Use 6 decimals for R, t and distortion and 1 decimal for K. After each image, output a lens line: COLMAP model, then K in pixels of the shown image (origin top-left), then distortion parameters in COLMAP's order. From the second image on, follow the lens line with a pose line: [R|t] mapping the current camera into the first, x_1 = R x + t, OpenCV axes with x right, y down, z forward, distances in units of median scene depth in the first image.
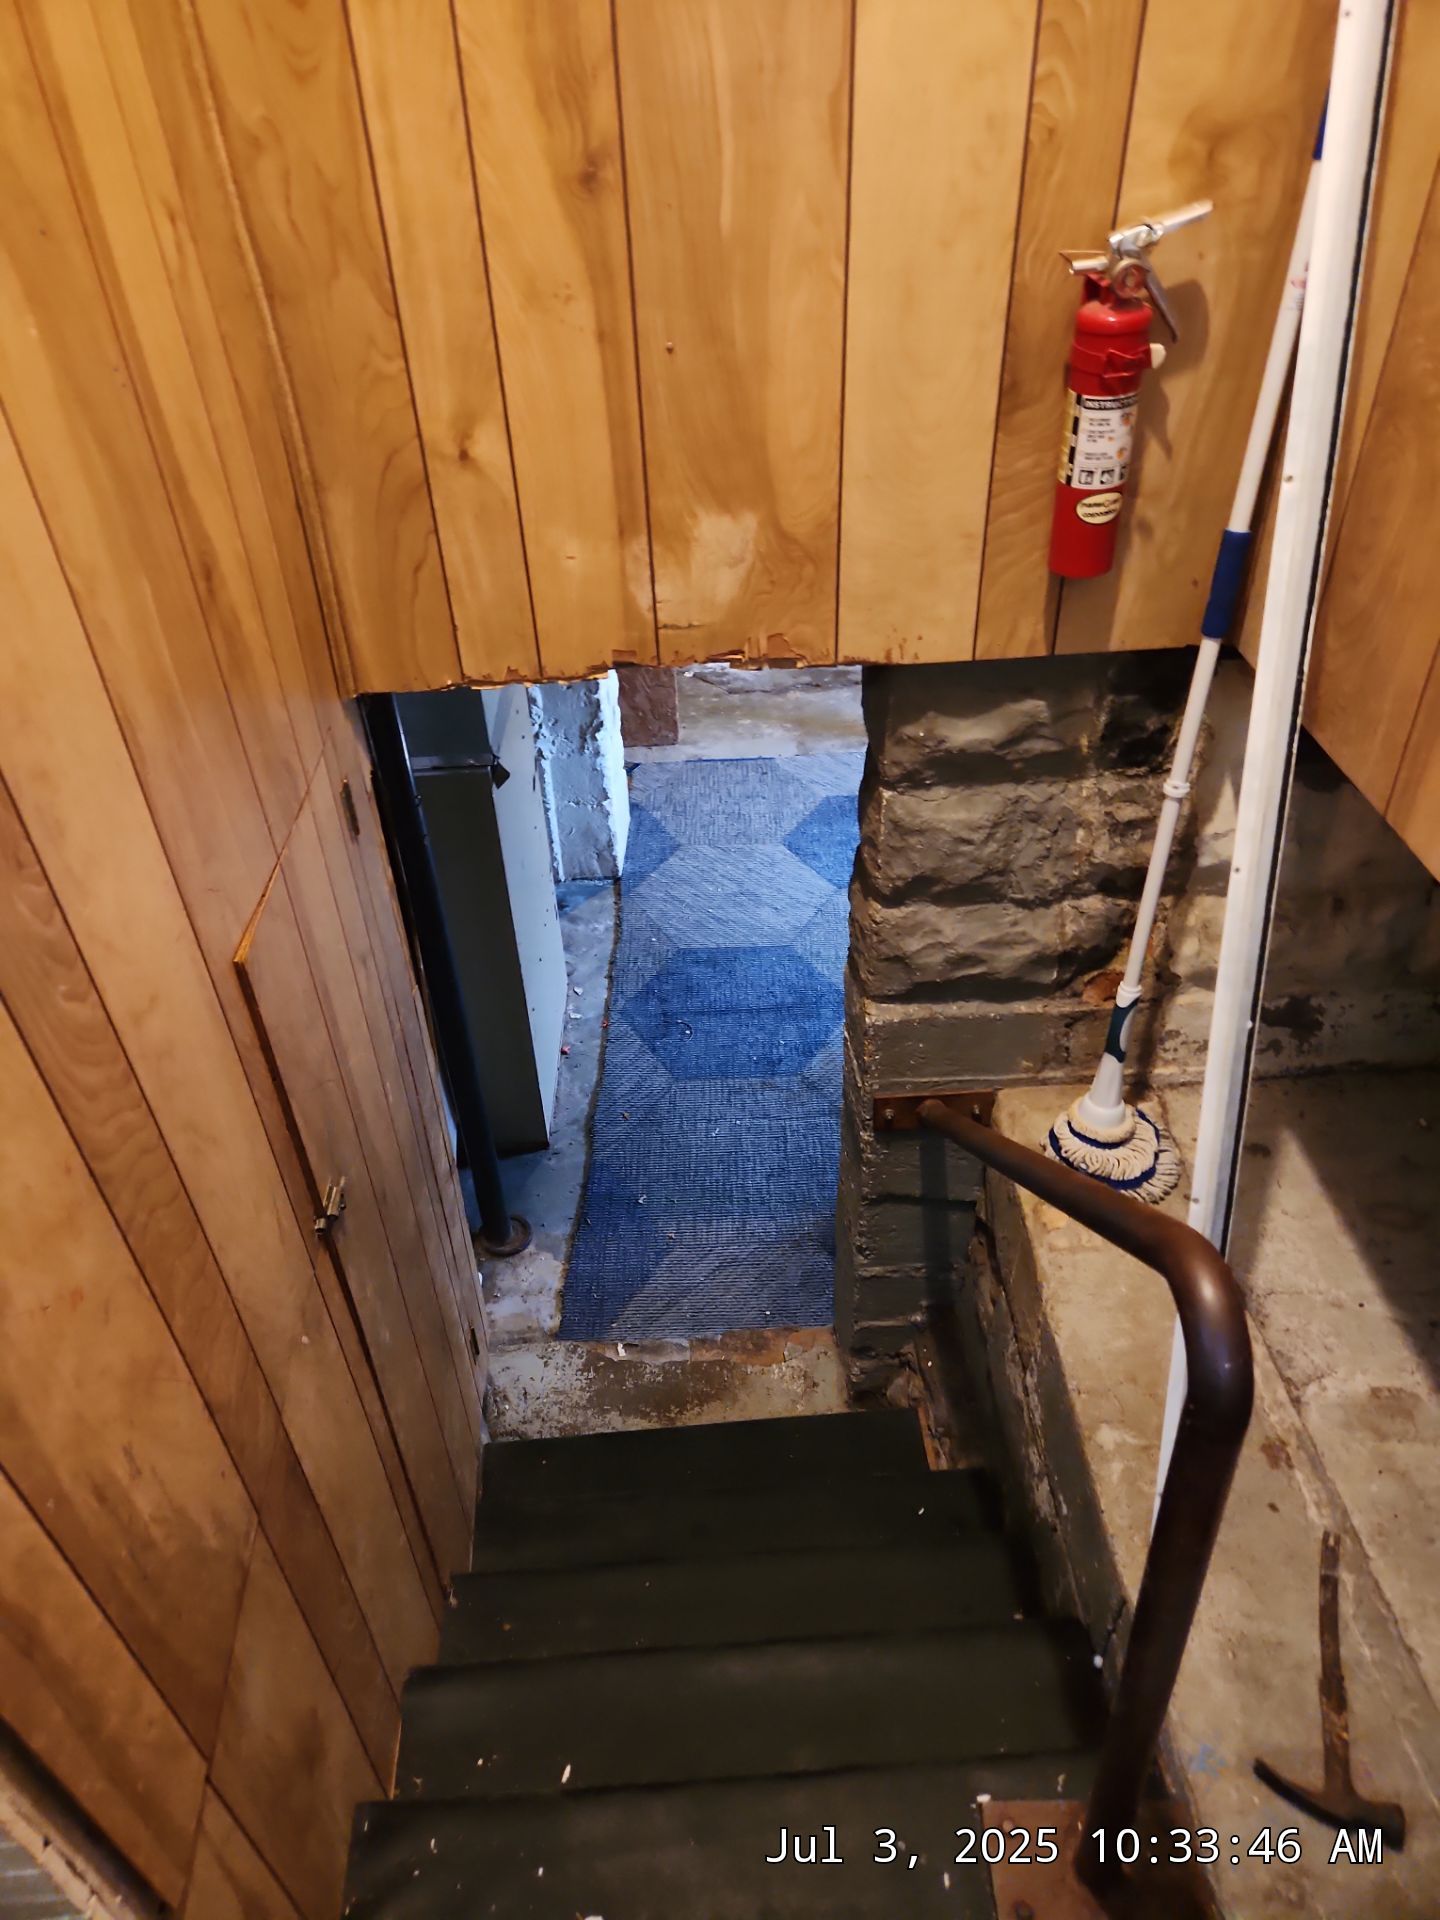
lens RADIAL K [[1267.6, 0, 708.7], [0, 1267.6, 952.8], [0, 0, 1]] dist [0.061932, -0.050922]
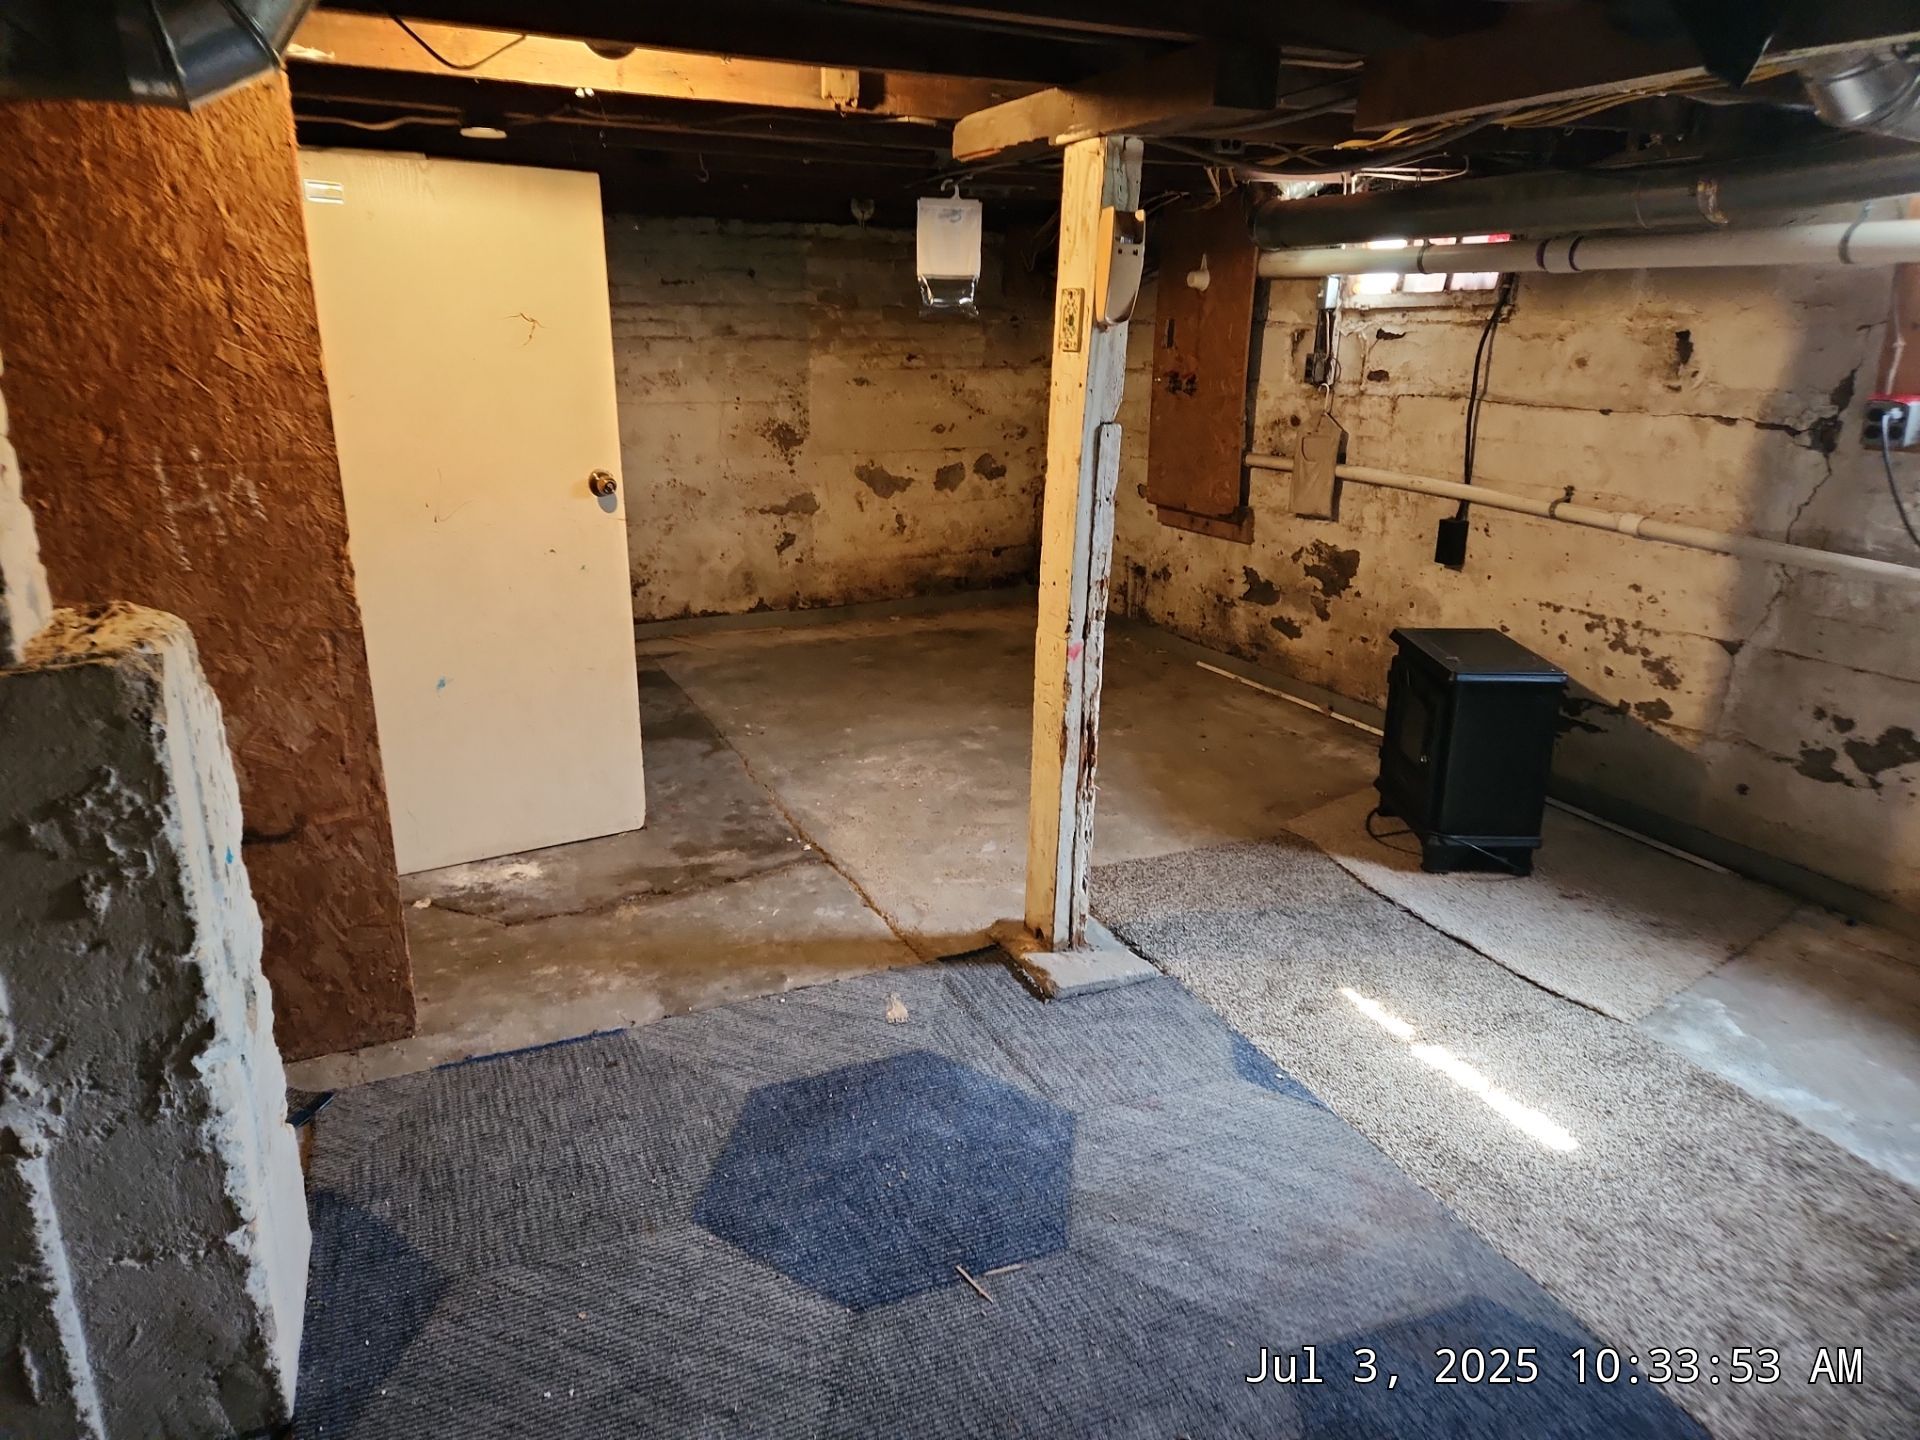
lens RADIAL K [[1267.6, 0, 959.8], [0, 1267.6, 737.2], [0, 0, 1]] dist [0.061932, -0.050922]
pose [[0.912916, -0.076364, 0.400941, -0.024089], [0.206537, 0.933716, -0.292434, -0.088579], [-0.352034, 0.349776, 0.868176, 0.480314]]
